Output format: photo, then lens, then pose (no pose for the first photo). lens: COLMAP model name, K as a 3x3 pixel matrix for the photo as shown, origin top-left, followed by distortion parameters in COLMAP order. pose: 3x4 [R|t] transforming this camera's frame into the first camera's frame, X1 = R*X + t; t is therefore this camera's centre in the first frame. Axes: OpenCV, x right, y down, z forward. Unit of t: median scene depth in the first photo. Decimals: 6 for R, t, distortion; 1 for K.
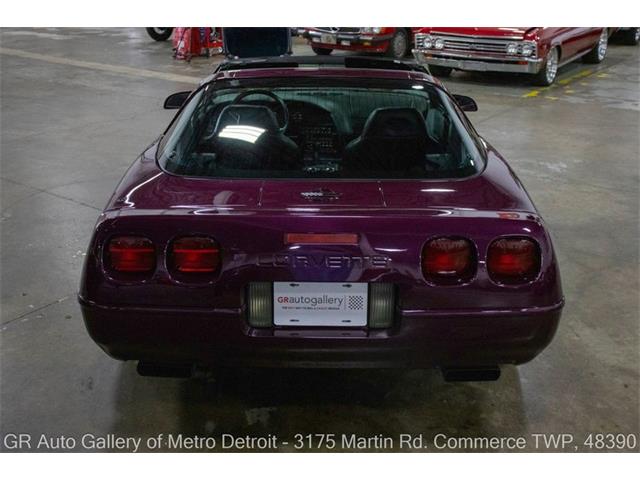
lens RADIAL K [[723.2, 0, 315.1], [0, 723.2, 237.8], [0, 0, 1]] dist [-0.007011, 0.055054]
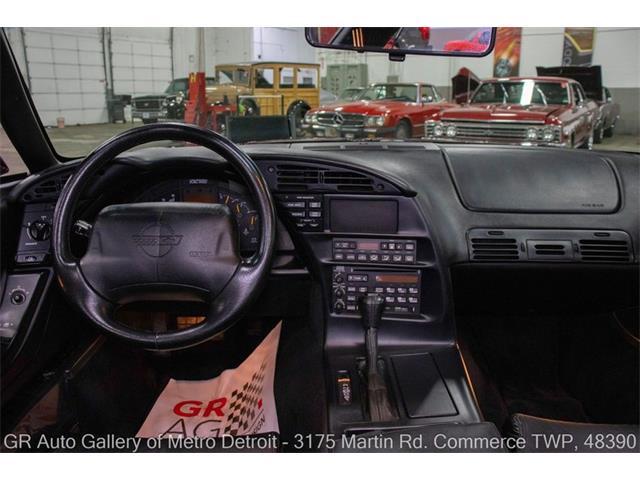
lens RADIAL K [[517.2, 0, 317.2], [0, 517.2, 241.7], [0, 0, 1]] dist [-0.158542, 0.119718]
pose [[0.999886, -0.014797, 0.002900, -0.013387], [0.015012, 0.994905, -0.099690, -0.096106], [-0.001410, 0.099722, 0.995014, 0.566485]]
